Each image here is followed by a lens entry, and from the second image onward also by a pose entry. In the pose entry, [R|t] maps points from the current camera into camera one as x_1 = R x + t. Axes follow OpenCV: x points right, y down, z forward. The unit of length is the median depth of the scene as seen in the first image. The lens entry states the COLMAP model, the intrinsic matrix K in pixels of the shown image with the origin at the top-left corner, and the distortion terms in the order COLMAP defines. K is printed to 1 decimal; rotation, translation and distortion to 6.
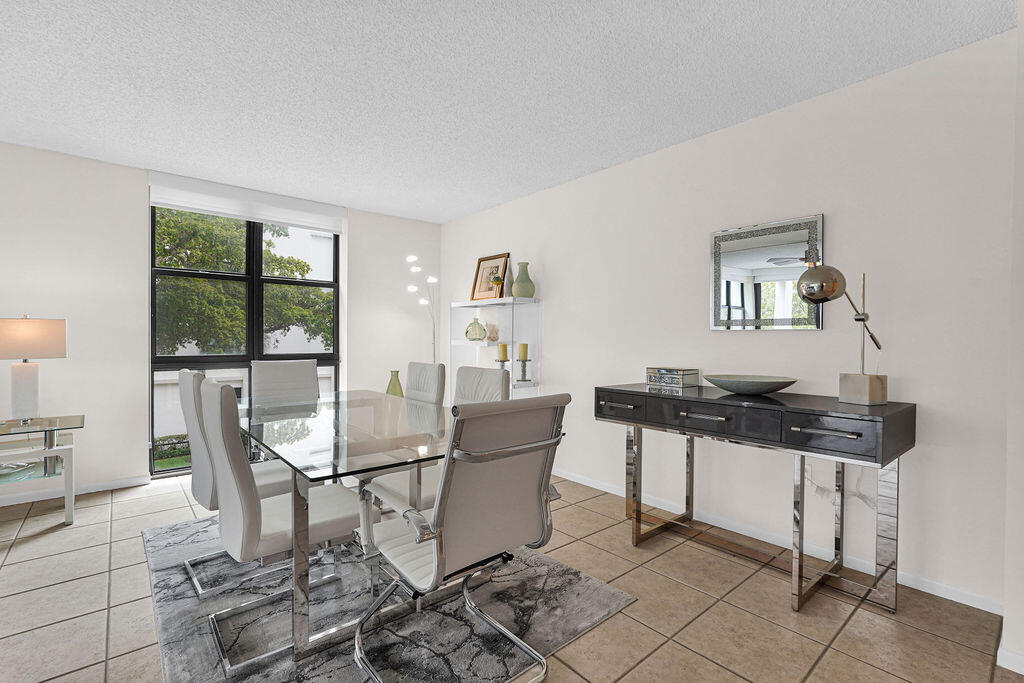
lens RADIAL K [[469.0, 0, 512.0], [0, 469.0, 341.5], [0, 0, 1]] dist [-0.026432, 0.000115]
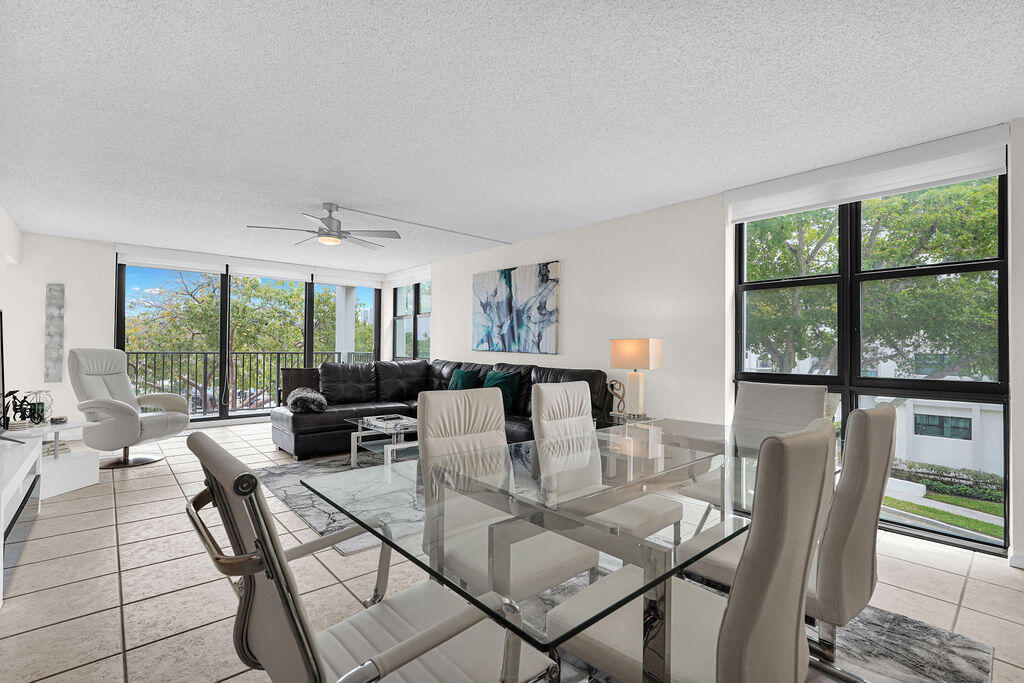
lens RADIAL K [[464.5, 0, 508.9], [0, 464.5, 342.1], [0, 0, 1]] dist [-0.001520, 0.000545]
pose [[0.015441, -0.026301, -0.999535, 0.211754], [-0.019688, 0.999452, -0.026603, 0.002041], [0.999687, 0.020090, 0.014915, 0.462654]]
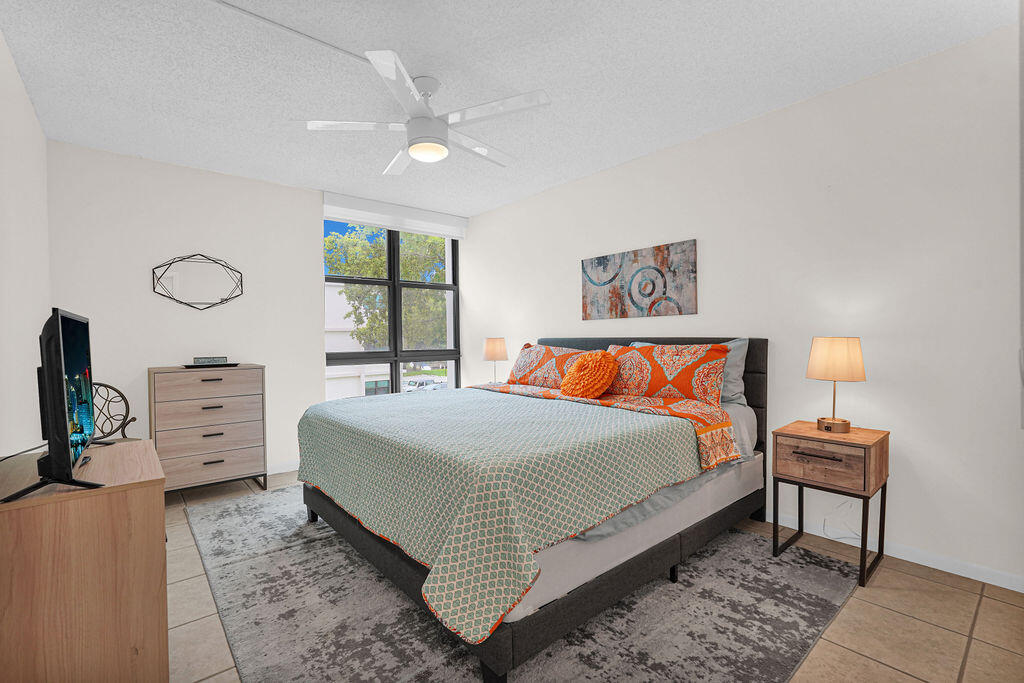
lens RADIAL K [[464.5, 0, 508.9], [0, 464.5, 342.1], [0, 0, 1]] dist [-0.001520, 0.000545]
pose [[0.999877, -0.014114, -0.006807, -0.259109], [0.014099, 0.999898, -0.002294, 0.013673], [0.006839, 0.002198, 0.999974, -0.099743]]
